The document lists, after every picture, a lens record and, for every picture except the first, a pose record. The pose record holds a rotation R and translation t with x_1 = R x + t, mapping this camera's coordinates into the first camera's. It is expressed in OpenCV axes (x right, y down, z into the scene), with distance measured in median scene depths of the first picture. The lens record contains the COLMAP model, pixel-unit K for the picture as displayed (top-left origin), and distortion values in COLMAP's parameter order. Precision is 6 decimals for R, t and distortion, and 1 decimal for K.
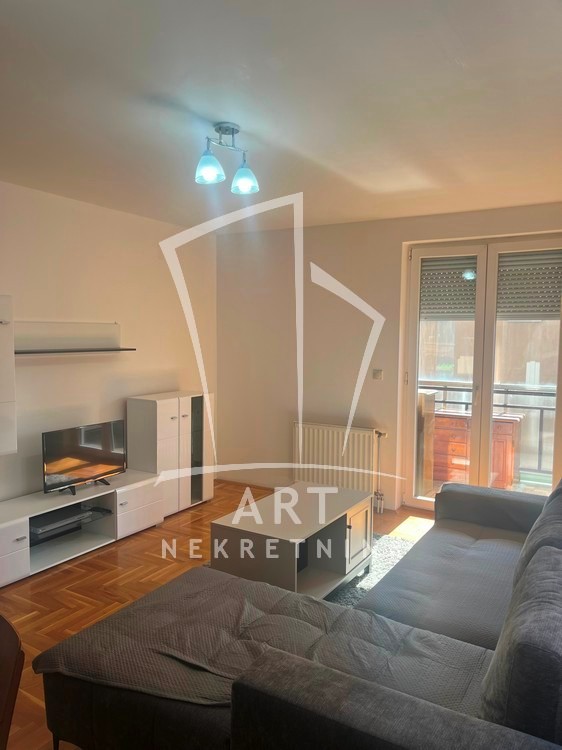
lens RADIAL K [[564.6, 0, 281.0], [0, 564.6, 375.0], [0, 0, 1]] dist [0.001310, 0.000678]
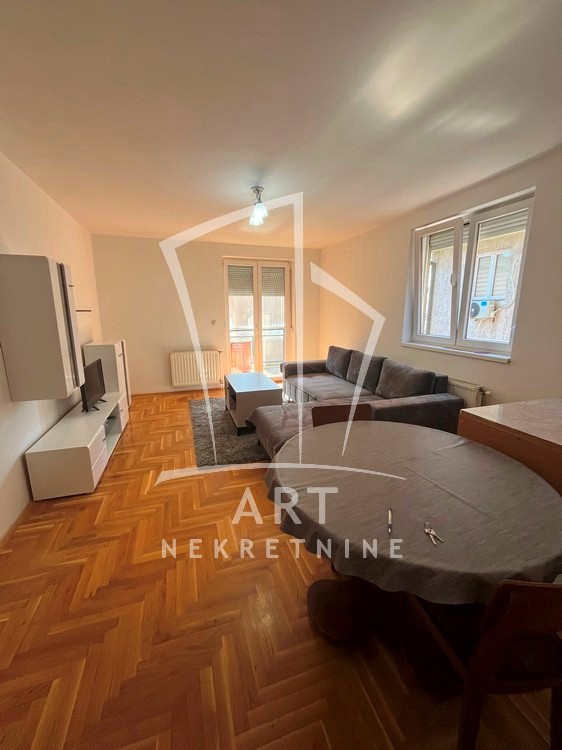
lens RADIAL K [[304.4, 0, 281.0], [0, 304.4, 375.0], [0, 0, 1]] dist [0.000464, 0.000020]
pose [[0.644810, -0.164182, 0.746501, -0.583308], [0.060630, 0.984567, 0.164171, 0.021274], [-0.761934, -0.060599, 0.644813, 0.126415]]
